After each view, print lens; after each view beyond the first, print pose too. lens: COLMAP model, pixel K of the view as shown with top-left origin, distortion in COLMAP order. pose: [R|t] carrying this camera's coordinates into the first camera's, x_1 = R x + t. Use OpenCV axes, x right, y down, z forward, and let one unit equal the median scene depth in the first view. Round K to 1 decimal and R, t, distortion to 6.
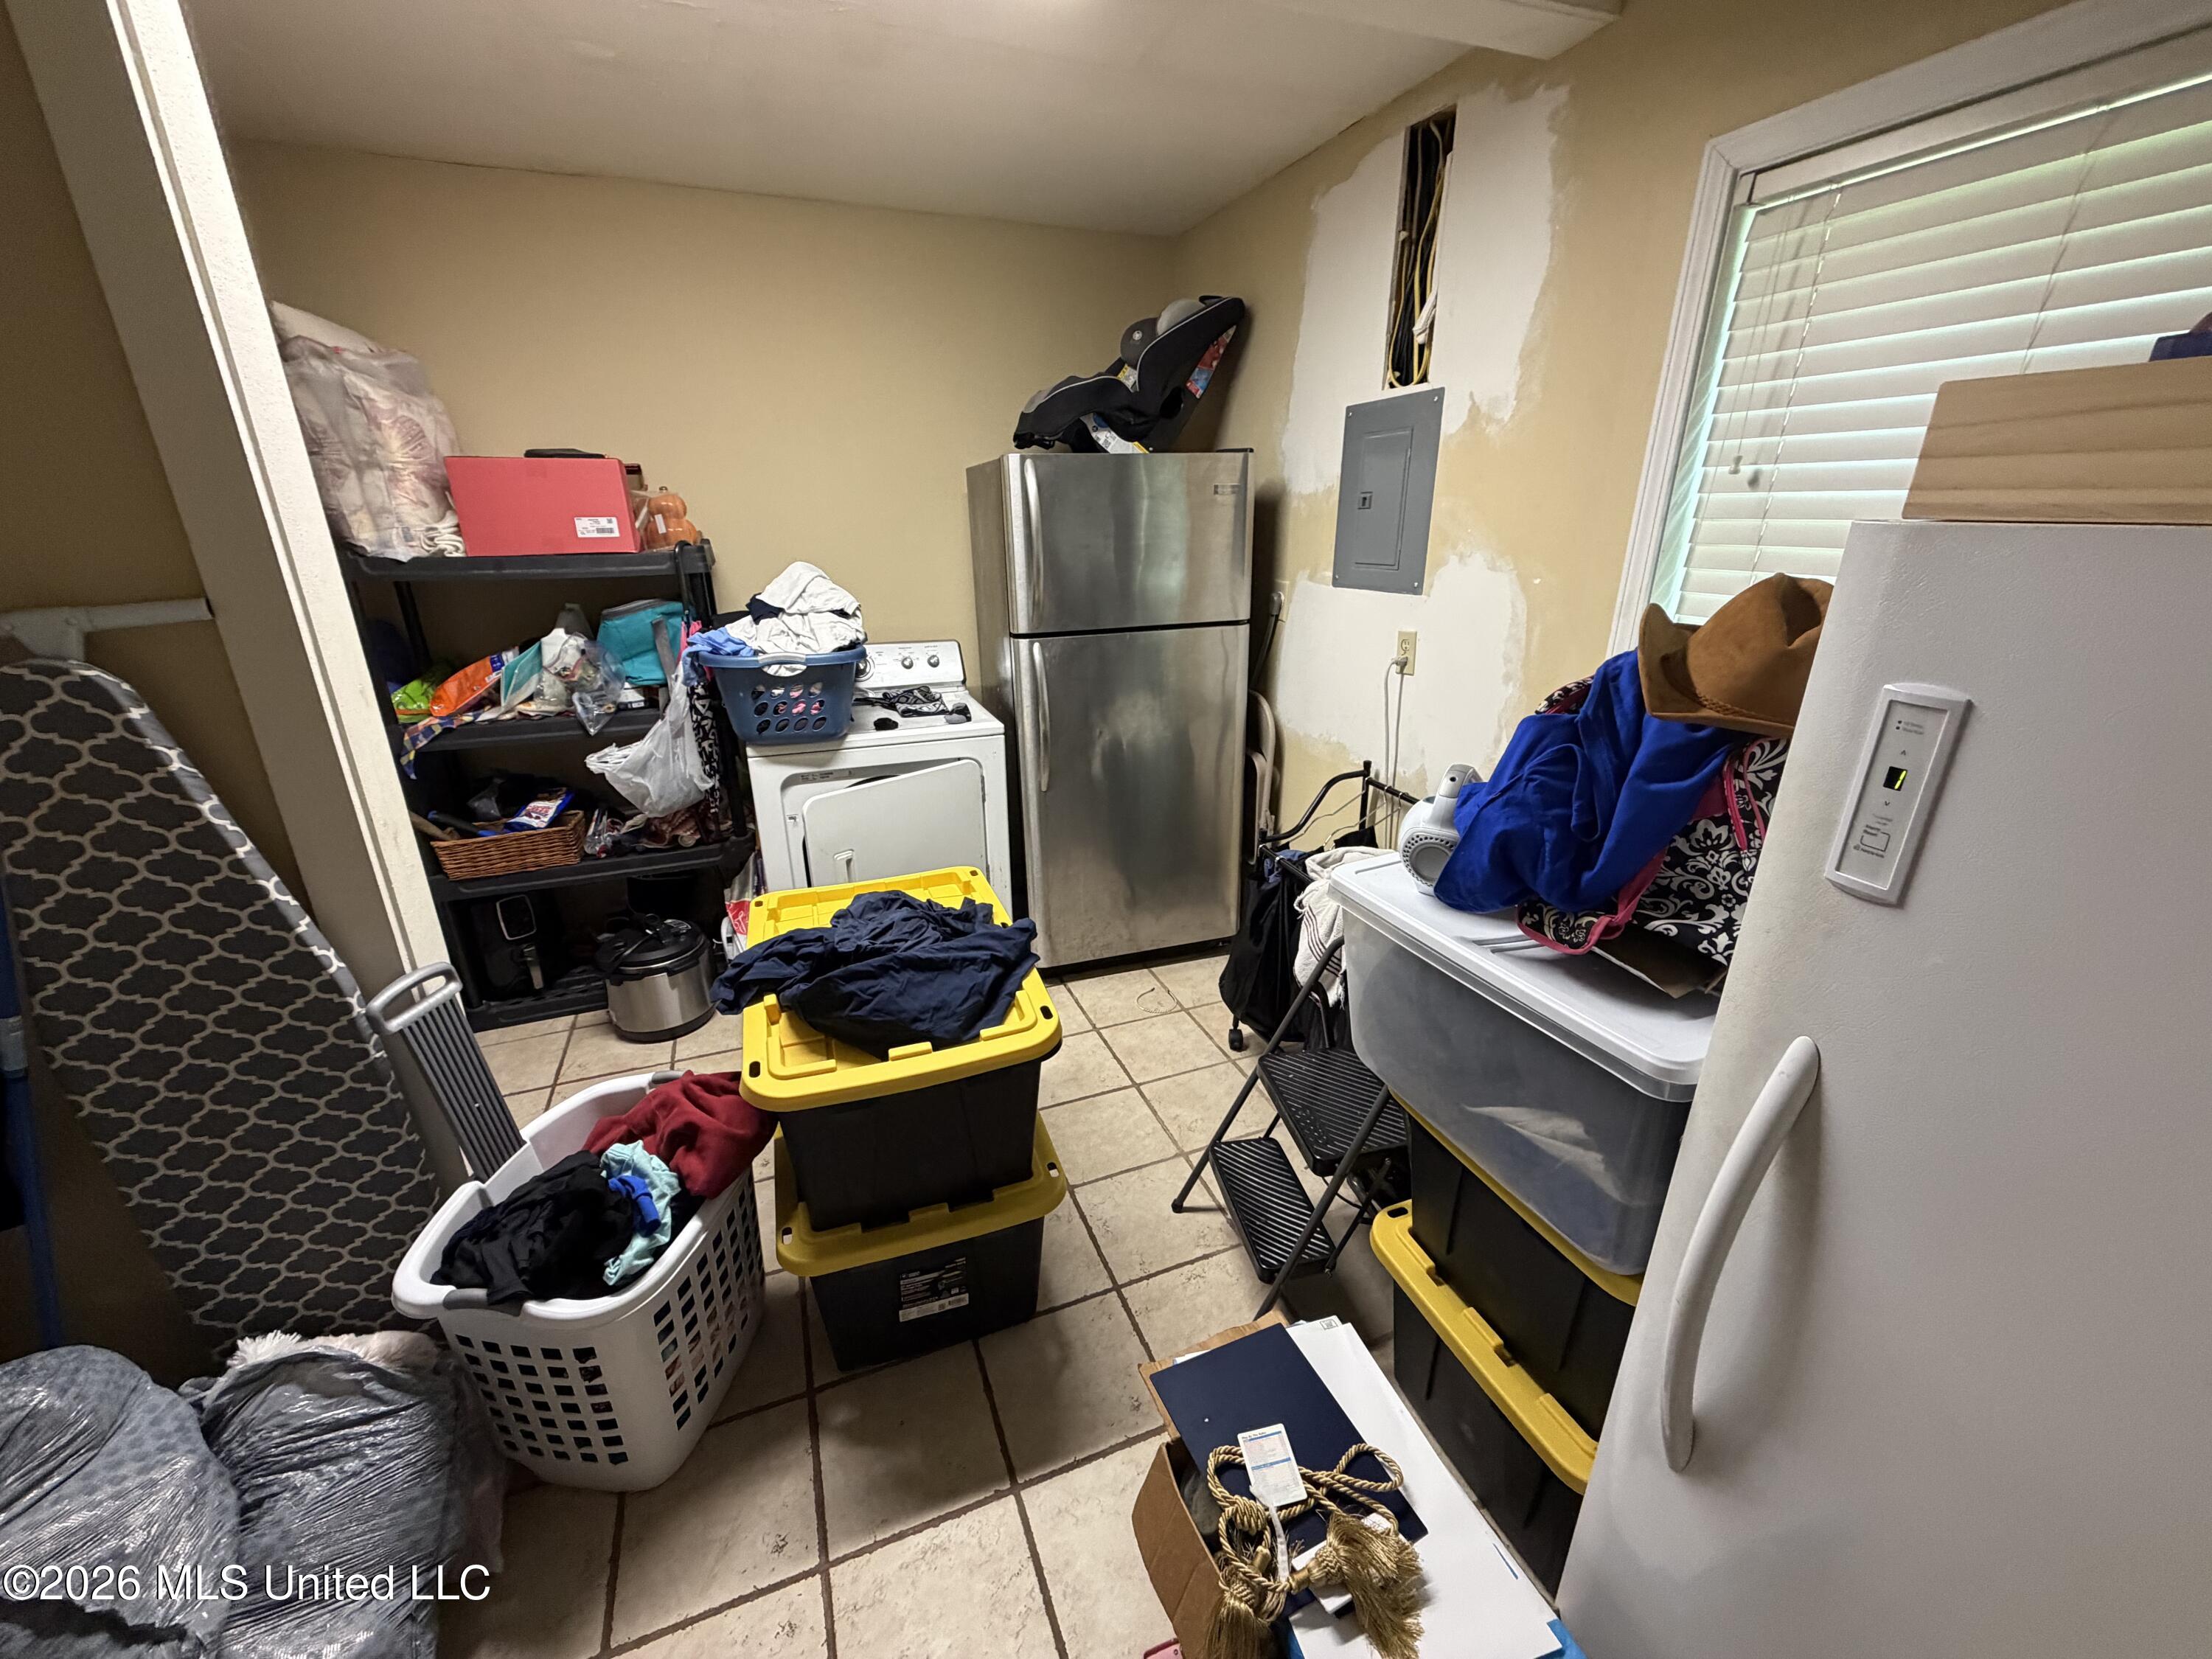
lens RADIAL K [[880.1, 0, 1107.9], [0, 880.1, 833.1], [0, 0, 1]] dist [0.001808, -0.001049]
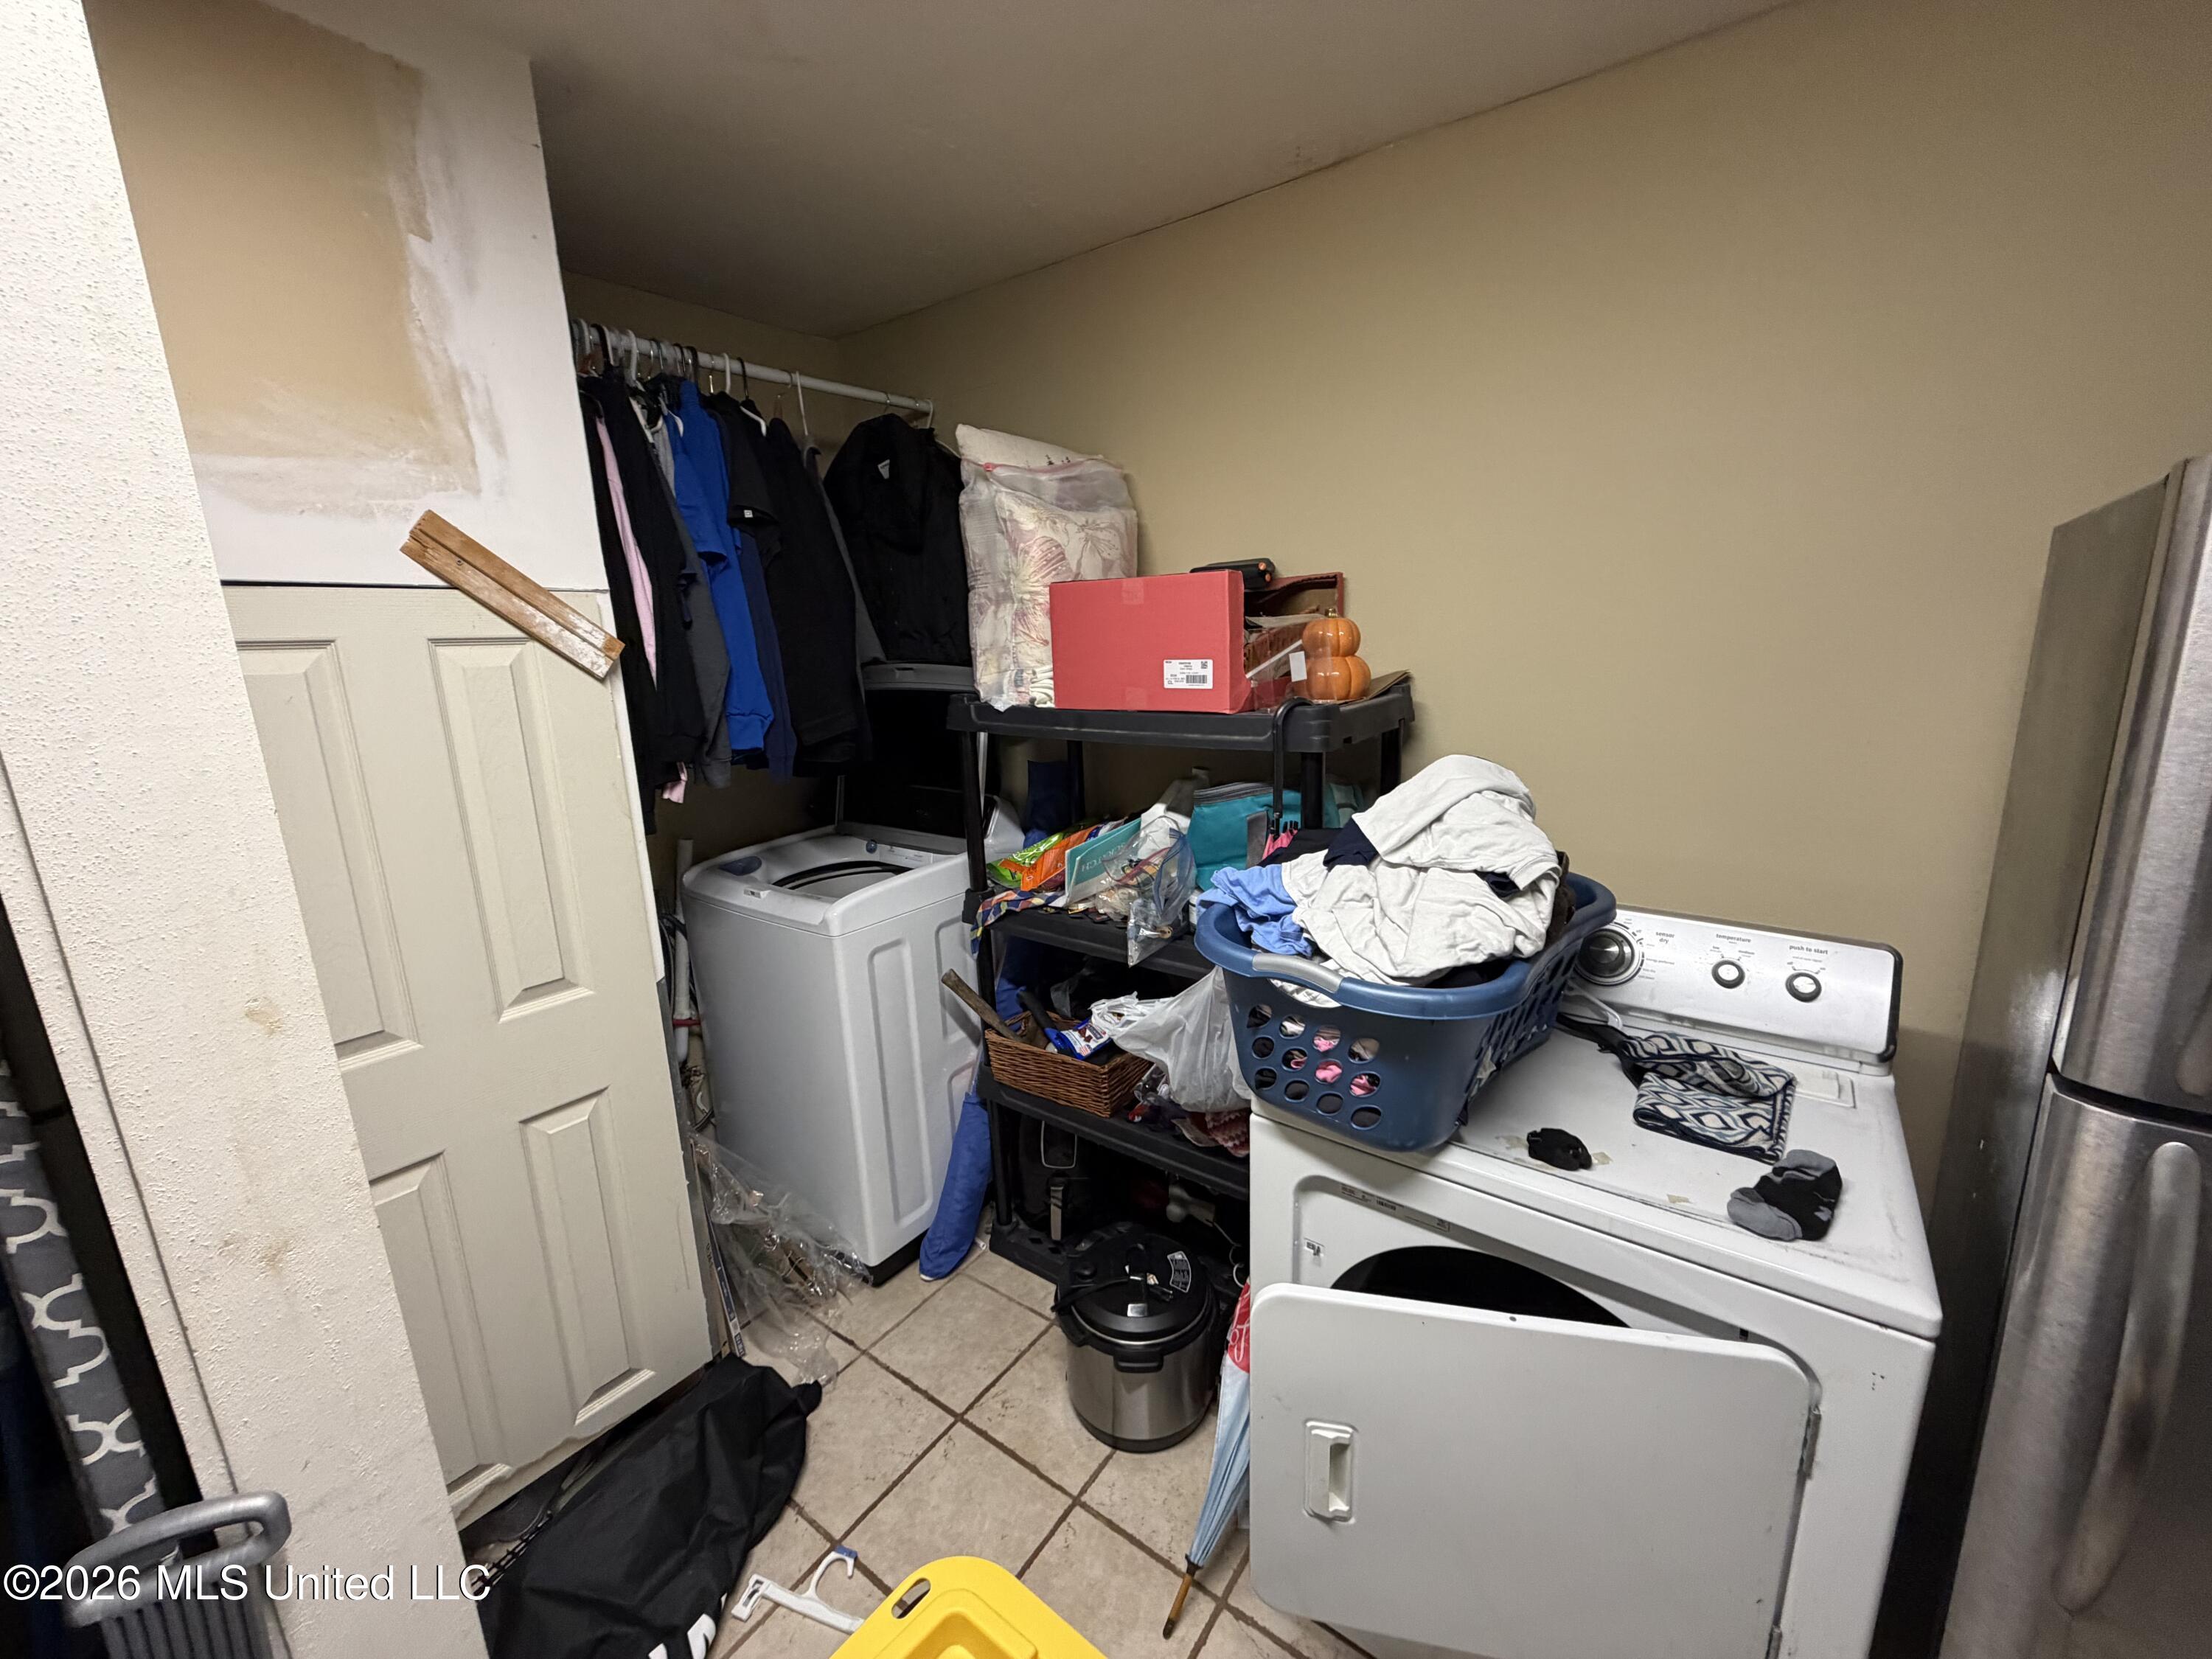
lens RADIAL K [[880.1, 0, 1107.3], [0, 880.1, 824.5], [0, 0, 1]] dist [0.001808, -0.001049]
pose [[0.531485, 0.176315, -0.828515, -0.051723], [-0.263085, 0.964086, 0.036399, -0.246691], [0.805177, 0.198624, 0.558783, 0.606397]]
